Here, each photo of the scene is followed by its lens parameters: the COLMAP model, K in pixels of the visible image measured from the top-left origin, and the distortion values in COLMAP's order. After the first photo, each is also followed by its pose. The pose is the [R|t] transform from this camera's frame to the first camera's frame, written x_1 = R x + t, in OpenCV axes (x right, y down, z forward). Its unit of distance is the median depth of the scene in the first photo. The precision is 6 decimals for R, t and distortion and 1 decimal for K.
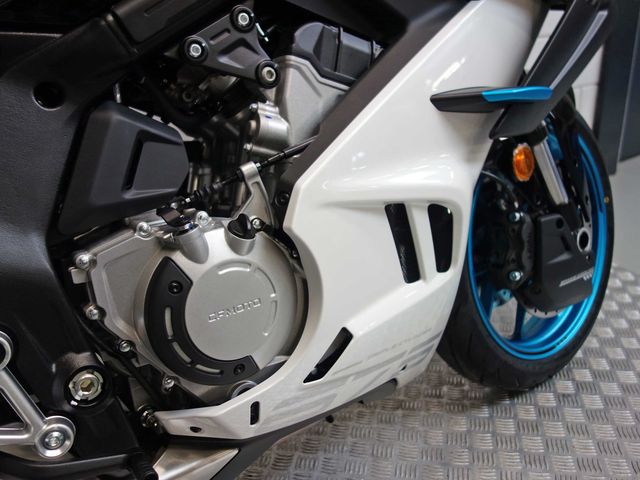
lens RADIAL K [[557.0, 0, 323.1], [0, 557.0, 241.1], [0, 0, 1]] dist [-0.002422, 0.004739]
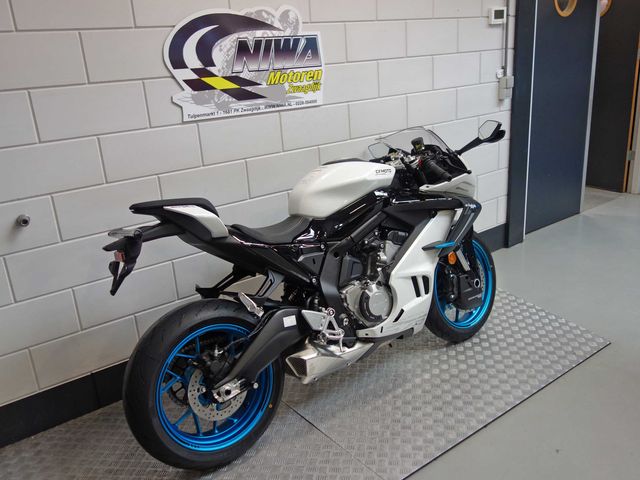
lens RADIAL K [[557.0, 0, 318.1], [0, 557.0, 241.0], [0, 0, 1]] dist [-0.002422, 0.004739]
pose [[0.999439, -0.023064, 0.024293, -0.615896], [0.024803, 0.996956, -0.073914, -0.041598], [-0.022514, 0.074475, 0.996969, -2.826297]]
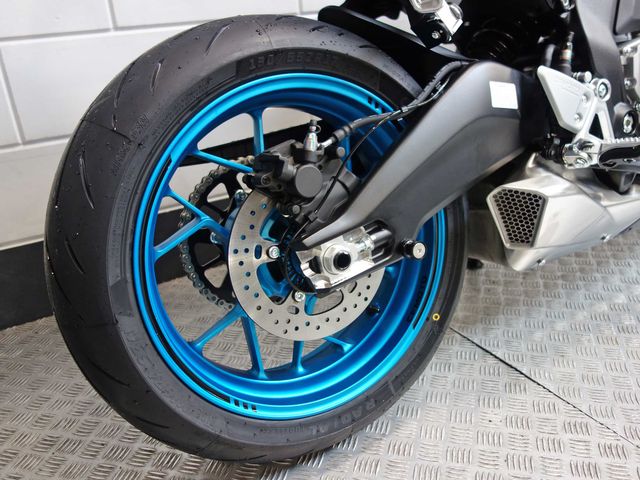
lens RADIAL K [[557.0, 0, 319.3], [0, 557.0, 239.4], [0, 0, 1]] dist [-0.002422, 0.004739]
pose [[0.996164, 0.019974, -0.085197, -1.026874], [-0.018766, 0.999712, 0.014957, 0.515847], [0.085471, -0.013301, 0.996252, -0.669540]]
